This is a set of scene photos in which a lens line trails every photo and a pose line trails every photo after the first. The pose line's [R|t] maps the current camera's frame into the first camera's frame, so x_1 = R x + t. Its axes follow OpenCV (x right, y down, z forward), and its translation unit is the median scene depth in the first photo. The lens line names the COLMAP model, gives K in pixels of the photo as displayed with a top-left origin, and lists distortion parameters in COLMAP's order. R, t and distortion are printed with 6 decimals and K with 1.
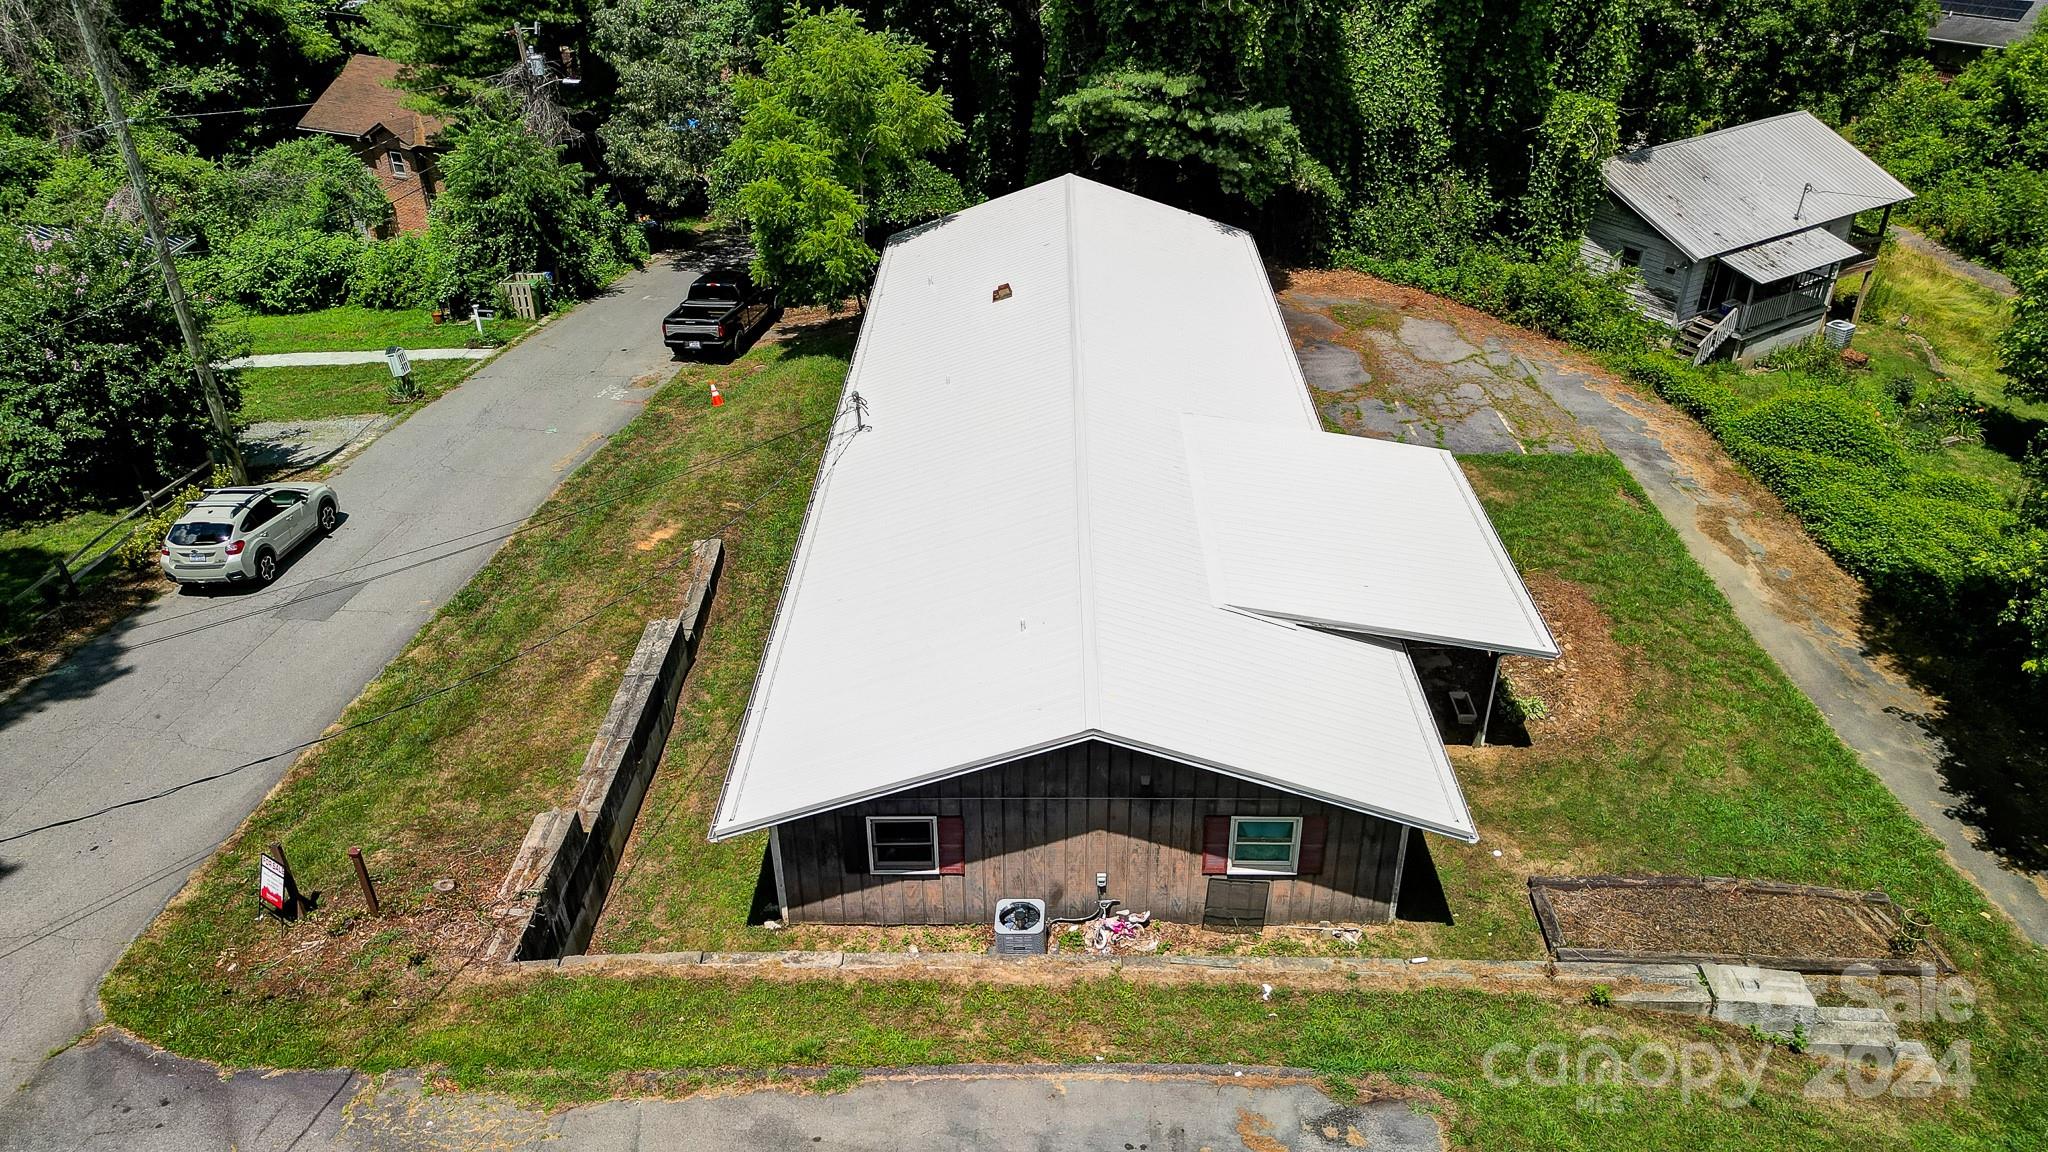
lens RADIAL K [[1515.1, 0, 1024.0], [0, 1515.1, 576.0], [0, 0, 1]] dist [0.003038, -0.008424]
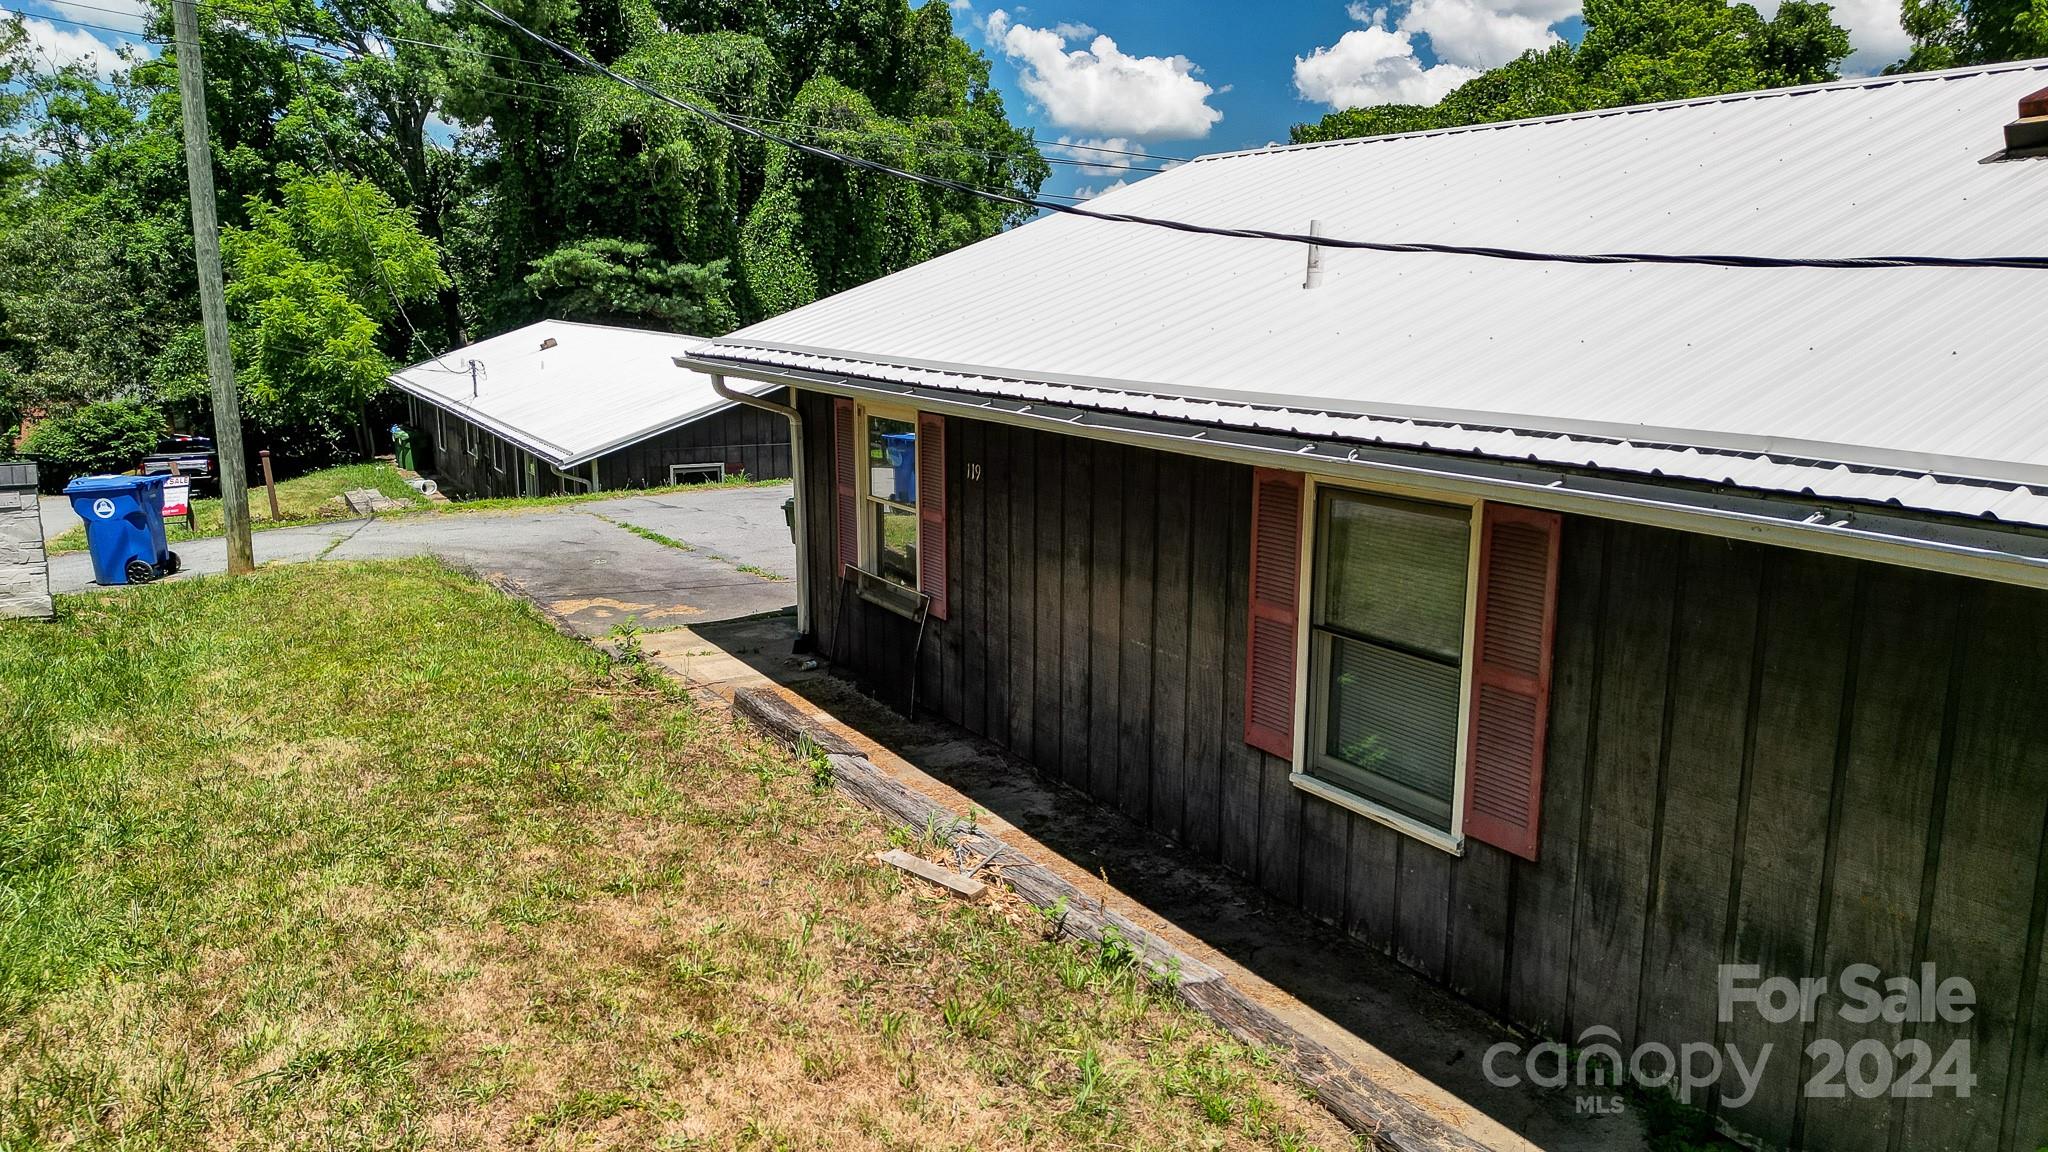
lens RADIAL K [[1464.9, 0, 1024.0], [0, 1464.9, 576.0], [0, 0, 1]] dist [0.101211, -0.106029]
pose [[0.869009, -0.079976, 0.488289, -0.237270], [0.238405, 0.932423, -0.271569, 0.338398], [-0.433573, 0.352407, 0.829351, -0.062265]]
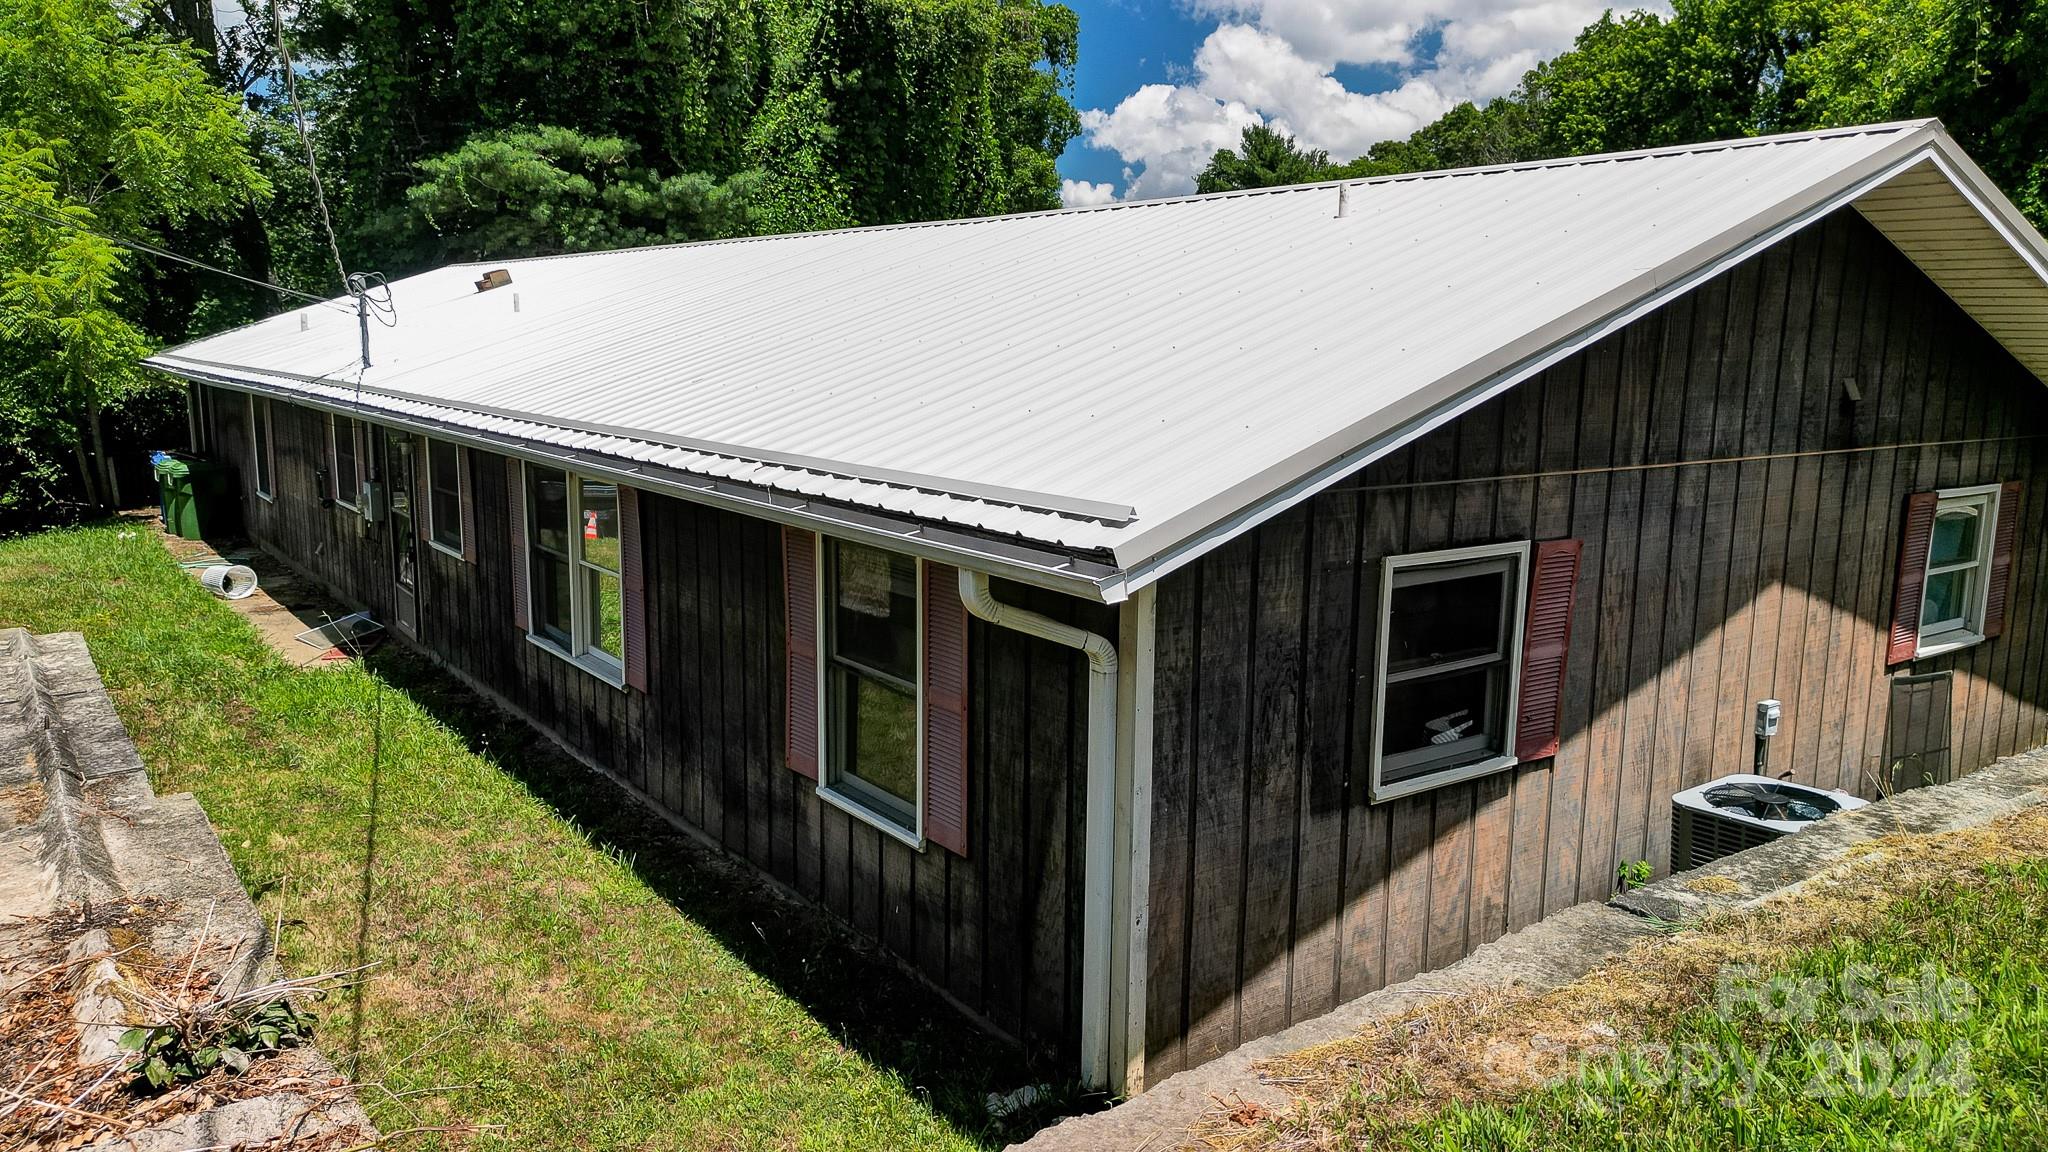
lens RADIAL K [[1474.1, 0, 1024.0], [0, 1474.1, 576.0], [0, 0, 1]] dist [0.068393, -0.032148]
pose [[0.804544, -0.076340, 0.588966, -0.171130], [0.283336, 0.920906, -0.267681, 0.113824], [-0.521948, 0.382236, 0.762539, 0.425604]]
